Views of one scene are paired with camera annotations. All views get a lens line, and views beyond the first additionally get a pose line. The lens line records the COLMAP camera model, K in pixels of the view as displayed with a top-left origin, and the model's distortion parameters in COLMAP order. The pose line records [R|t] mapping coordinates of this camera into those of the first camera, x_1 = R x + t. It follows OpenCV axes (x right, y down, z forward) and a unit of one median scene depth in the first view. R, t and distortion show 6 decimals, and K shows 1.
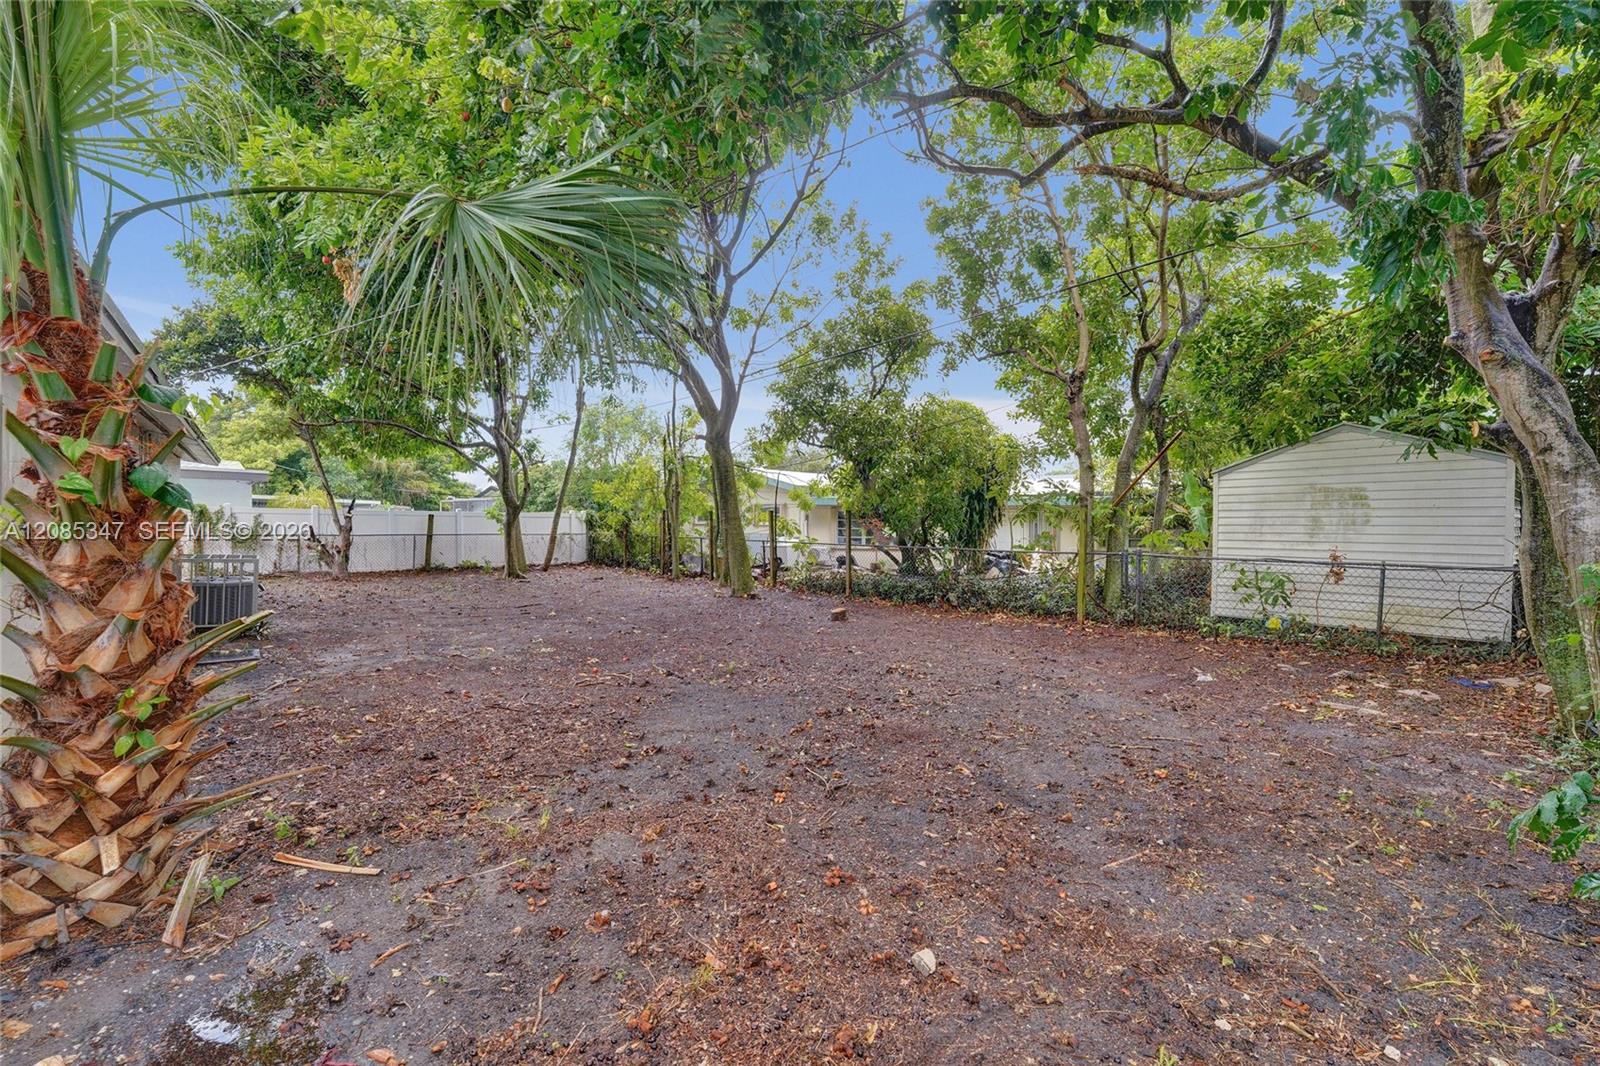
lens RADIAL K [[653.6, 0, 803.0], [0, 653.6, 526.8], [0, 0, 1]] dist [0.001569, 0.000162]
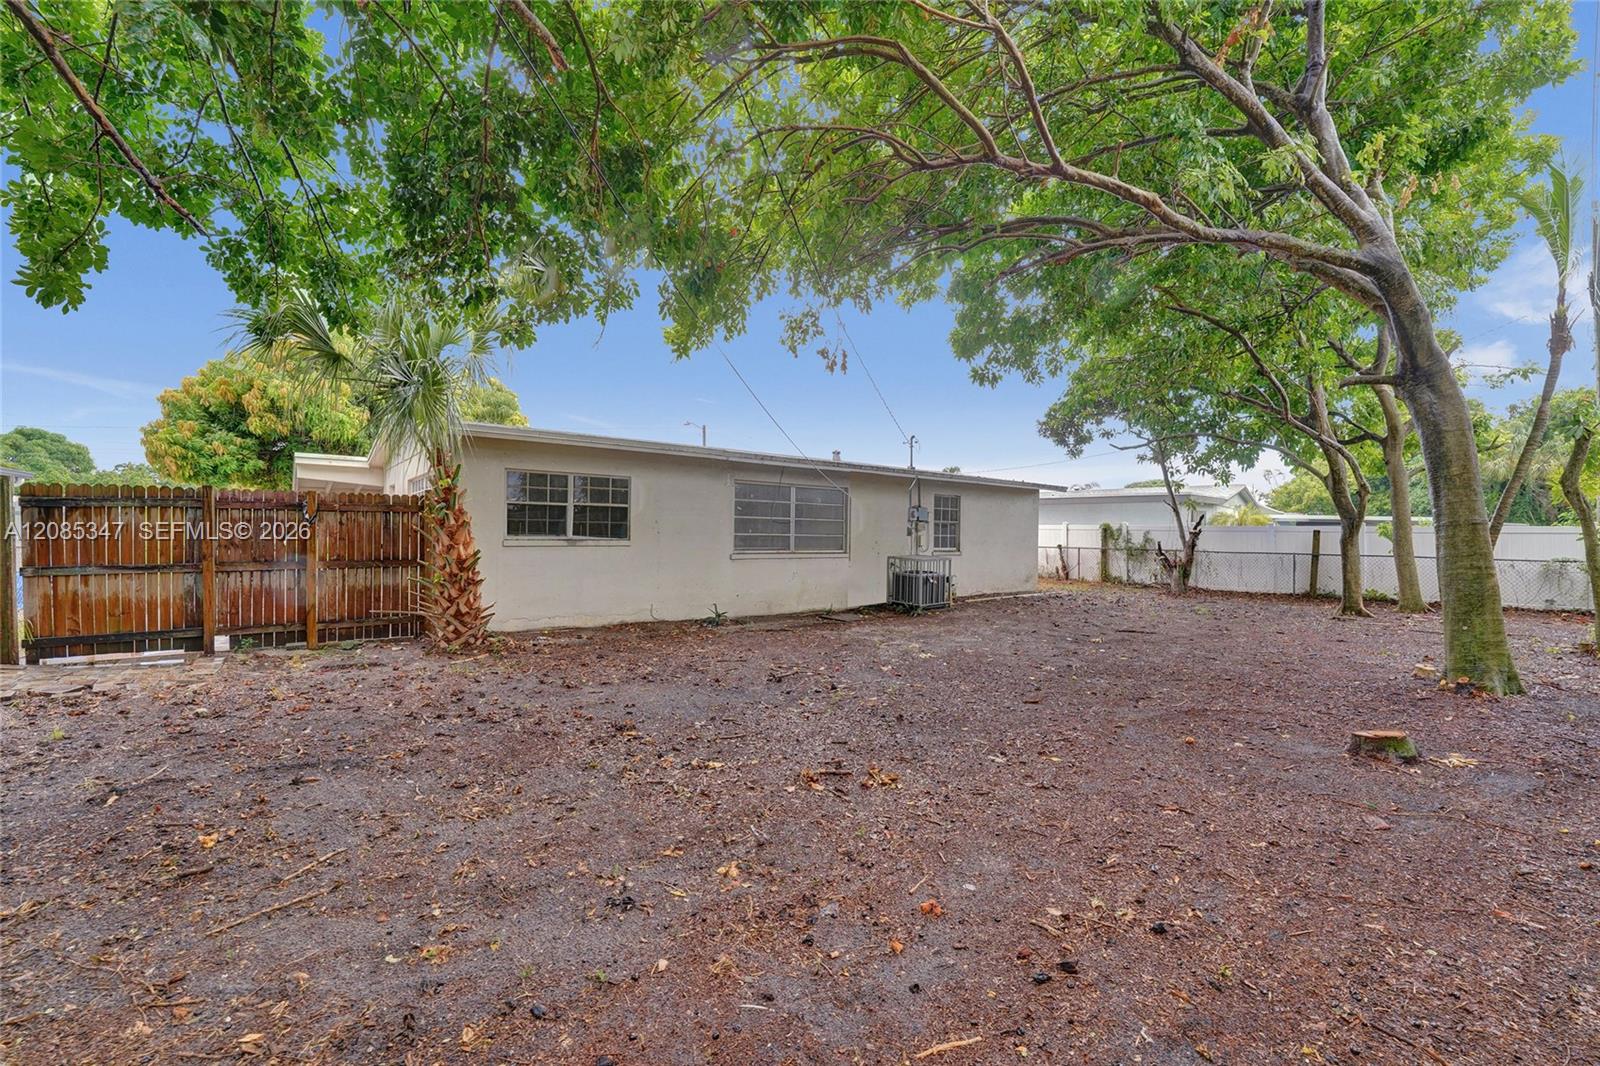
lens RADIAL K [[653.6, 0, 803.7], [0, 653.6, 535.6], [0, 0, 1]] dist [0.001569, 0.000162]
pose [[-0.027943, -0.005184, -0.999596, 0.324906], [-0.020866, 0.999772, -0.004601, 0.006738], [0.999392, 0.020729, -0.028045, 0.434489]]
